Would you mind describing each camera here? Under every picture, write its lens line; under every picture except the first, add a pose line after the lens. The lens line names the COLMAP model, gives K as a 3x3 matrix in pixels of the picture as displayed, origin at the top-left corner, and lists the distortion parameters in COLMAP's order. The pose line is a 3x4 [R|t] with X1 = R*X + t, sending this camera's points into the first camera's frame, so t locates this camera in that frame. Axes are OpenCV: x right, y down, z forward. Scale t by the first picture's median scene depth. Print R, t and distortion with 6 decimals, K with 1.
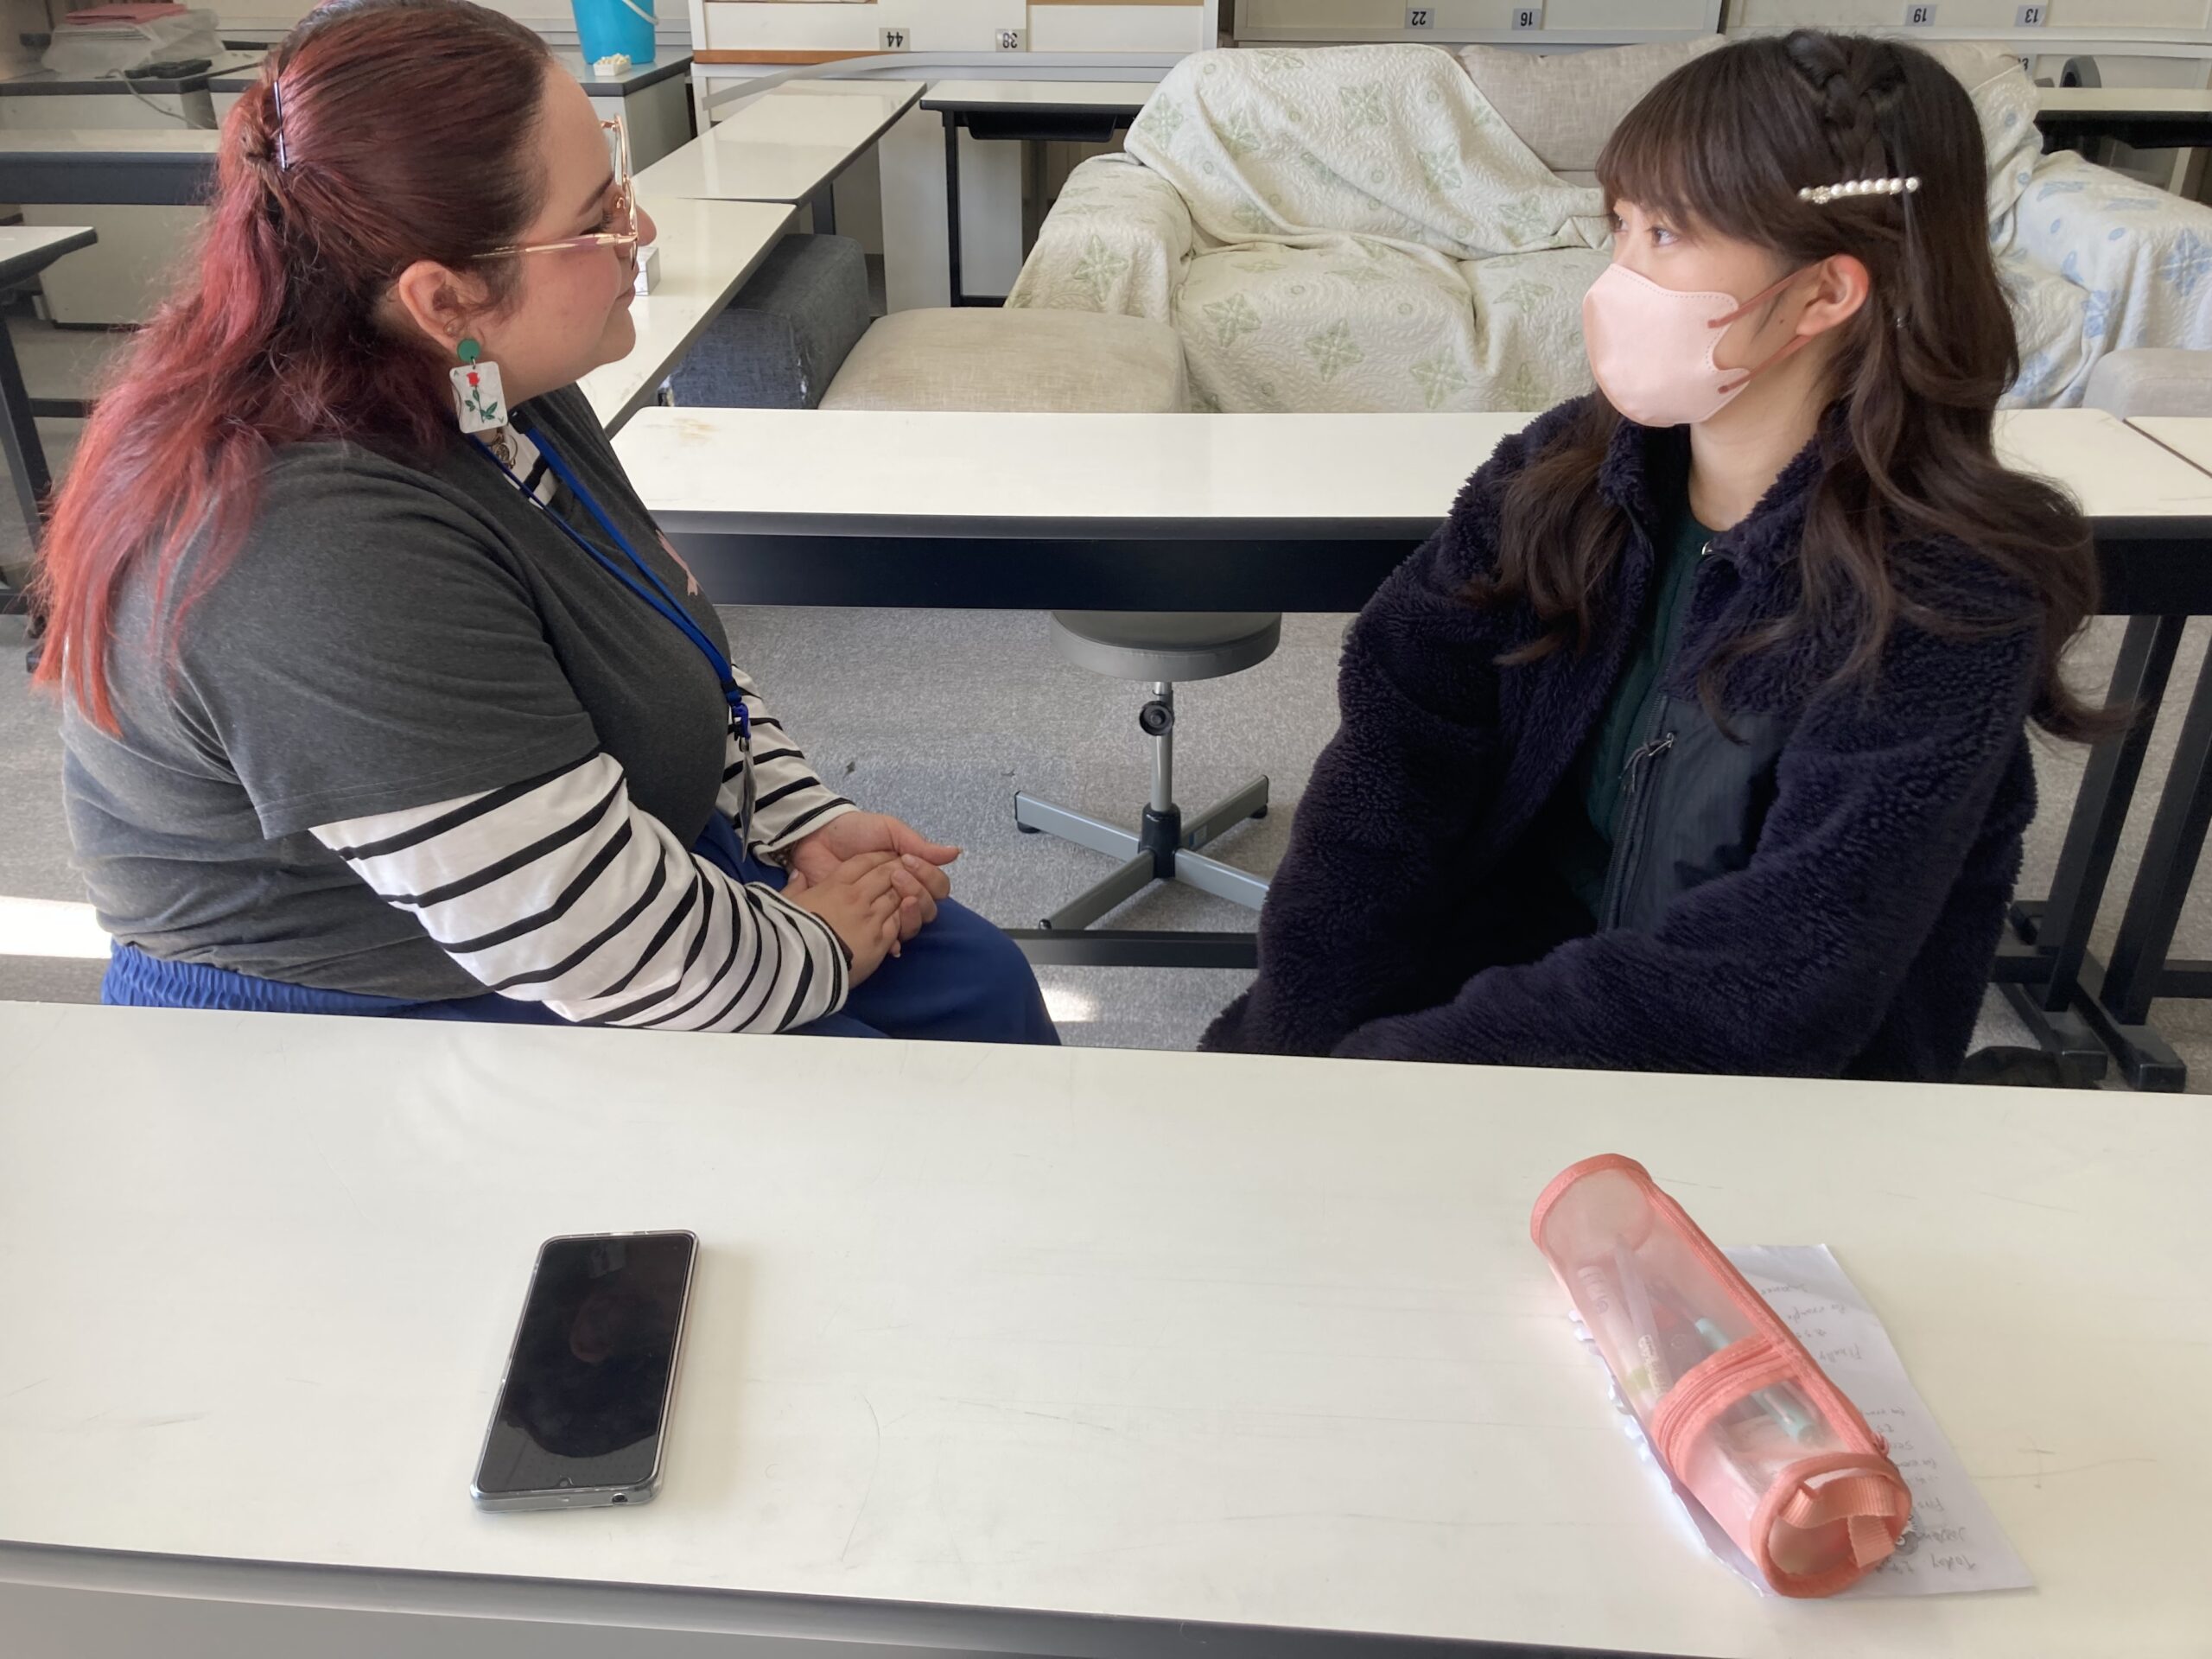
lens RADIAL K [[1815.8, 0, 1083.6], [0, 1815.8, 797.1], [0, 0, 1]] dist [0.021860, -0.020166]
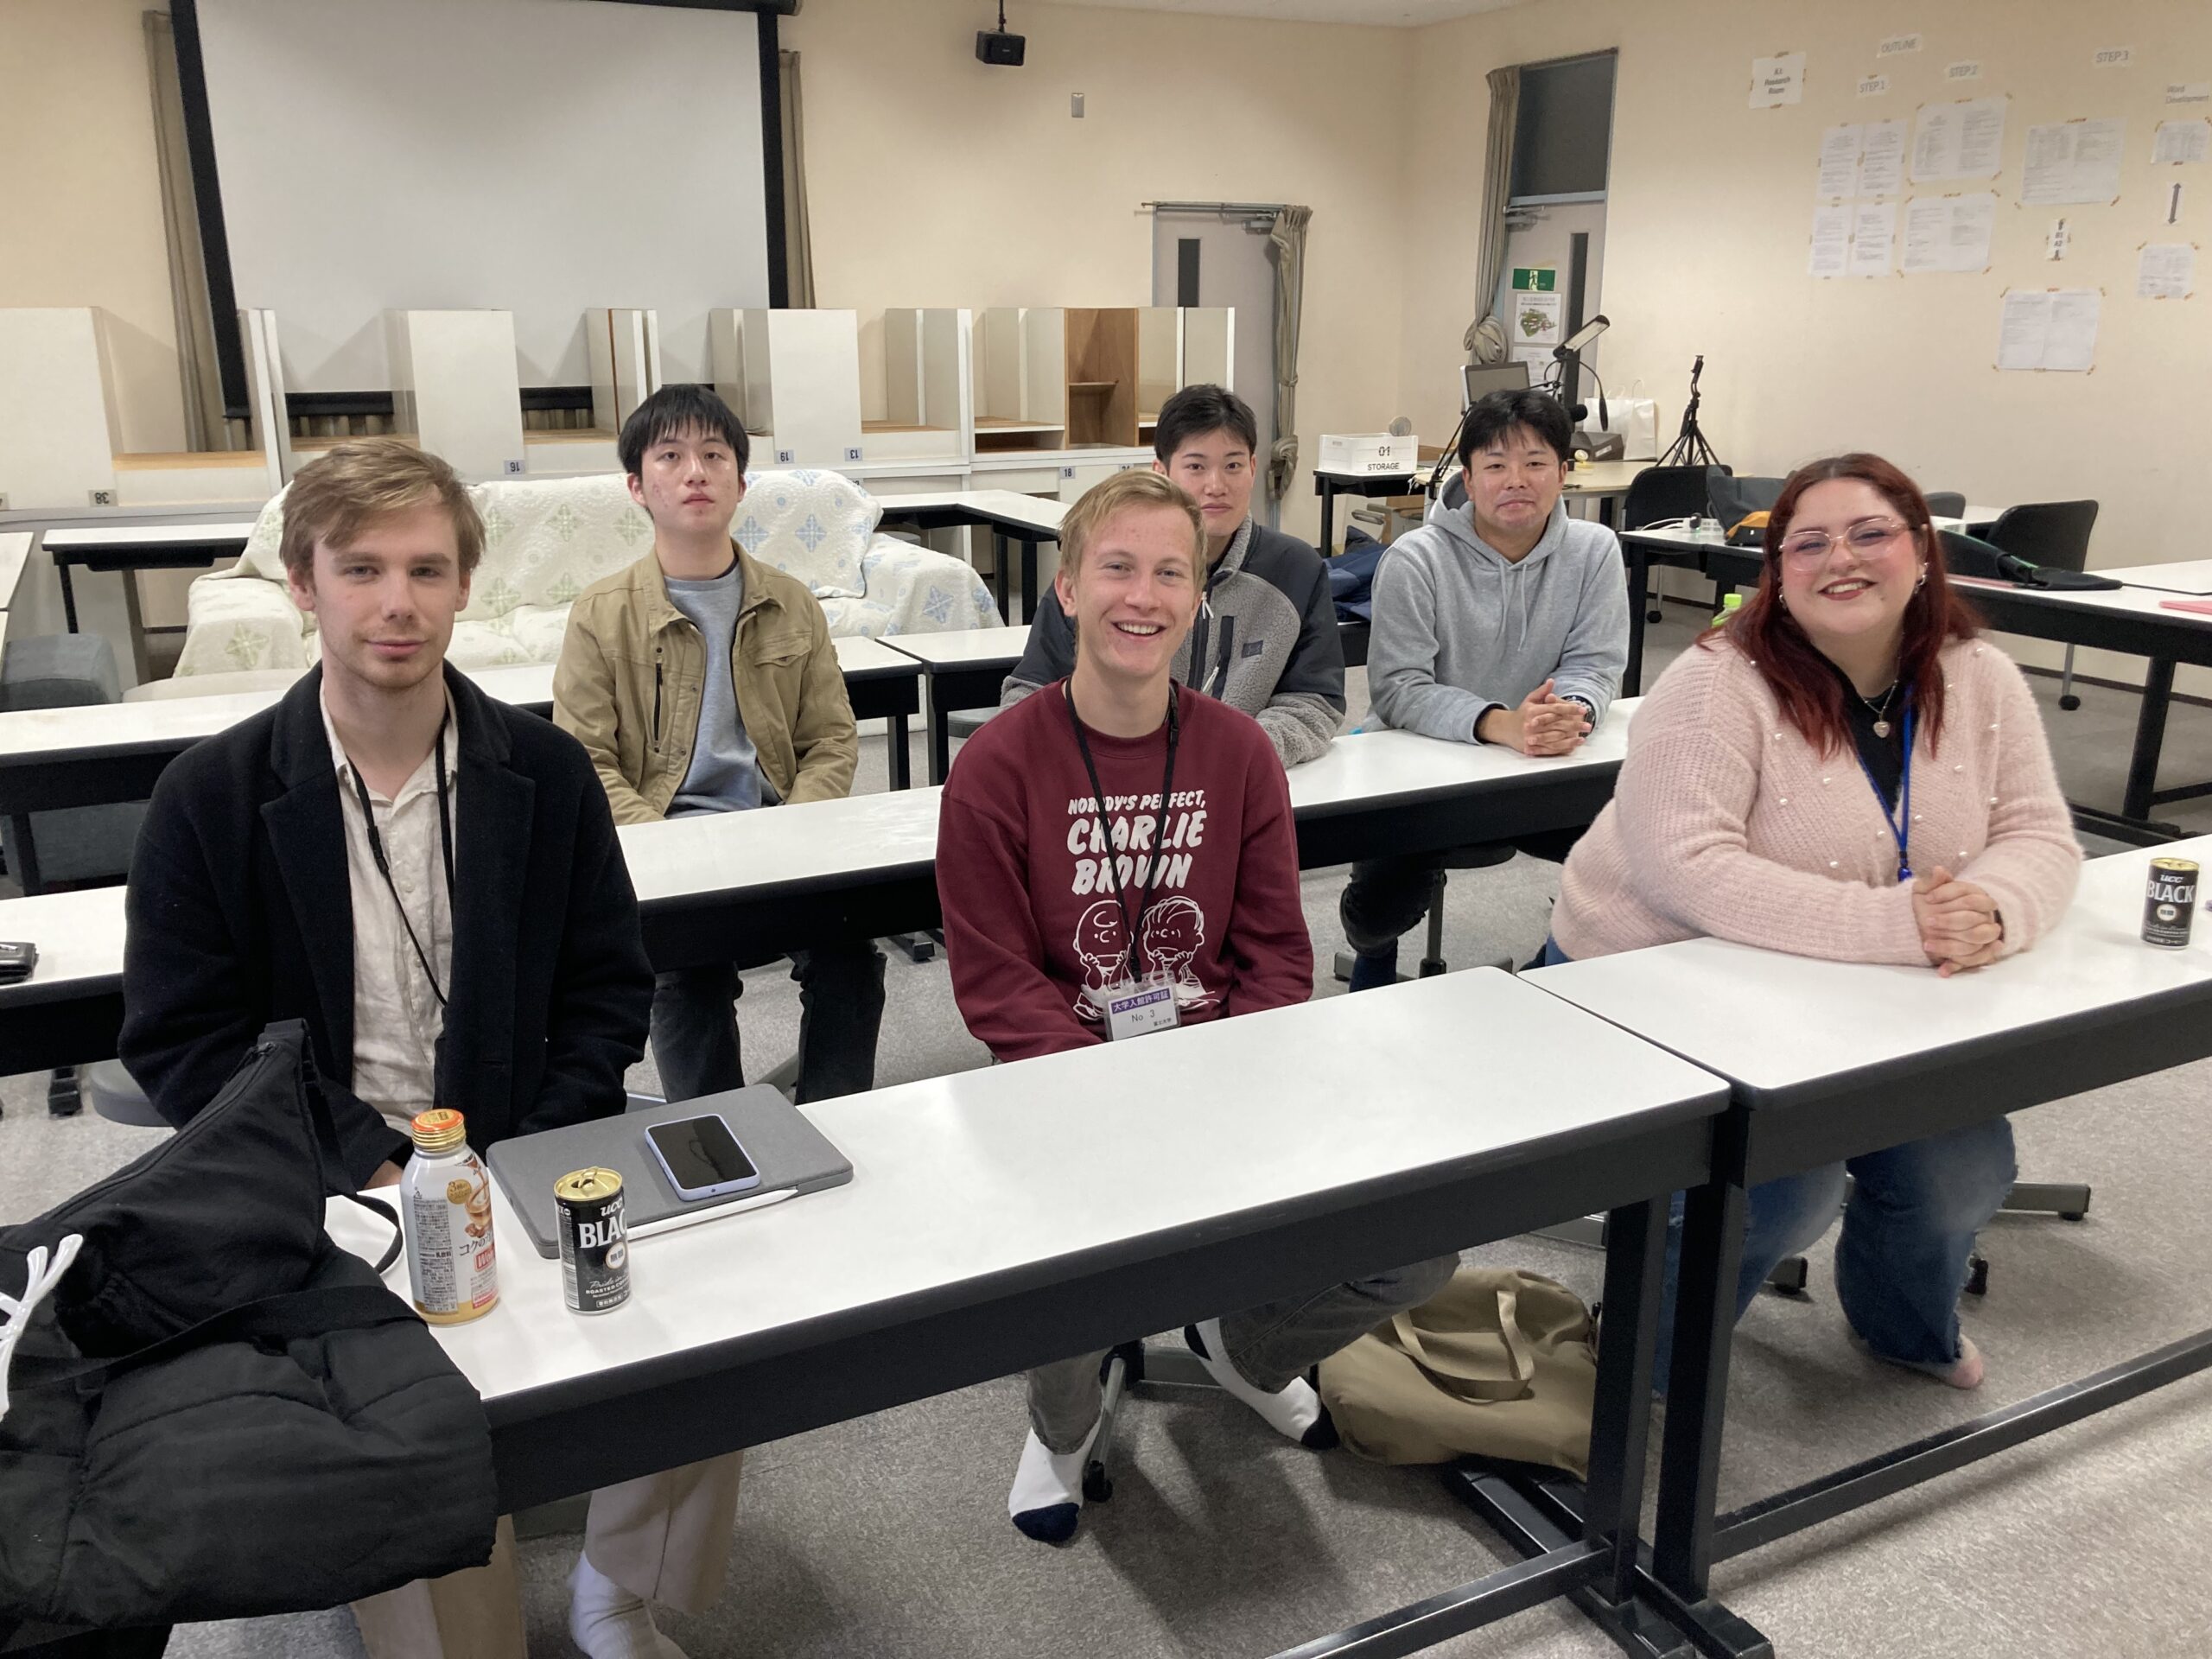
lens RADIAL K [[1815.8, 0, 1088.5], [0, 1815.8, 839.0], [0, 0, 1]] dist [0.021860, -0.020166]
pose [[0.858745, -0.140360, 0.492804, -0.114553], [0.237278, 0.961350, -0.139662, 0.153942], [-0.454154, 0.236865, 0.858859, -0.347833]]
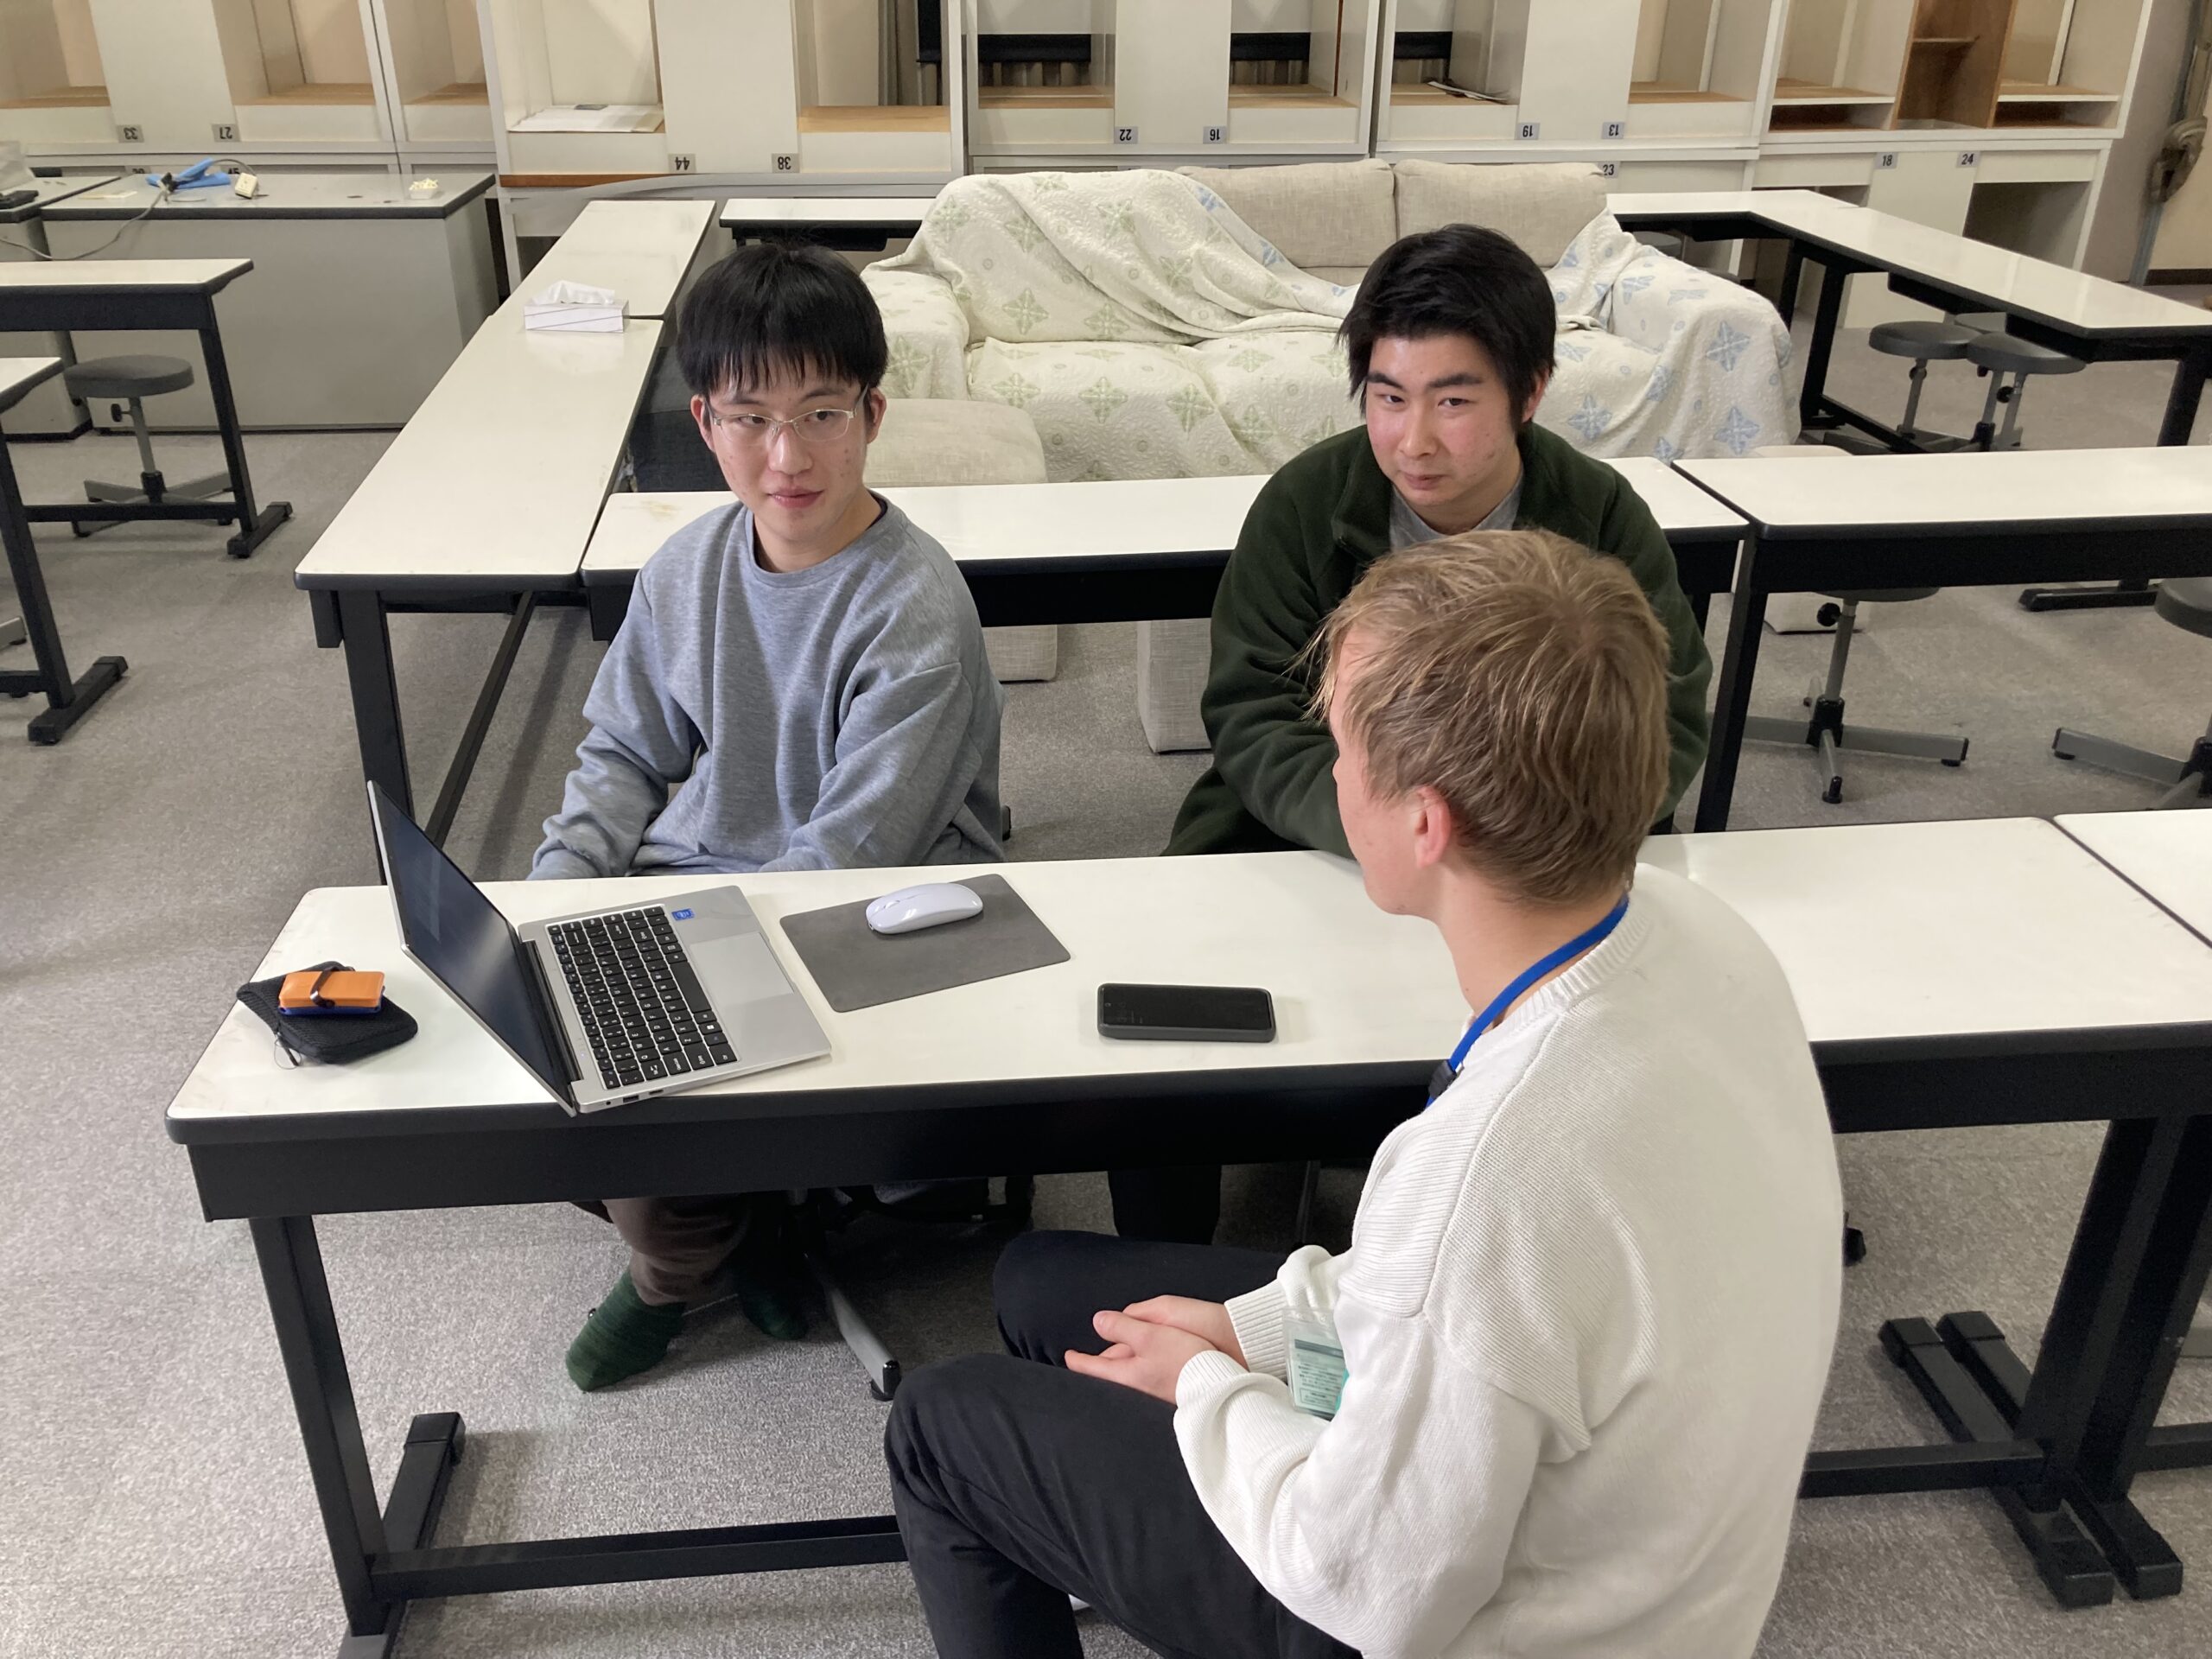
lens RADIAL K [[1815.8, 0, 1074.6], [0, 1815.8, 839.2], [0, 0, 1]] dist [0.021860, -0.020166]
pose [[0.985127, -0.071607, 0.156195, -0.073425], [0.073345, 0.997292, -0.005388, 0.032722], [-0.155387, 0.016764, 0.987711, -0.167766]]
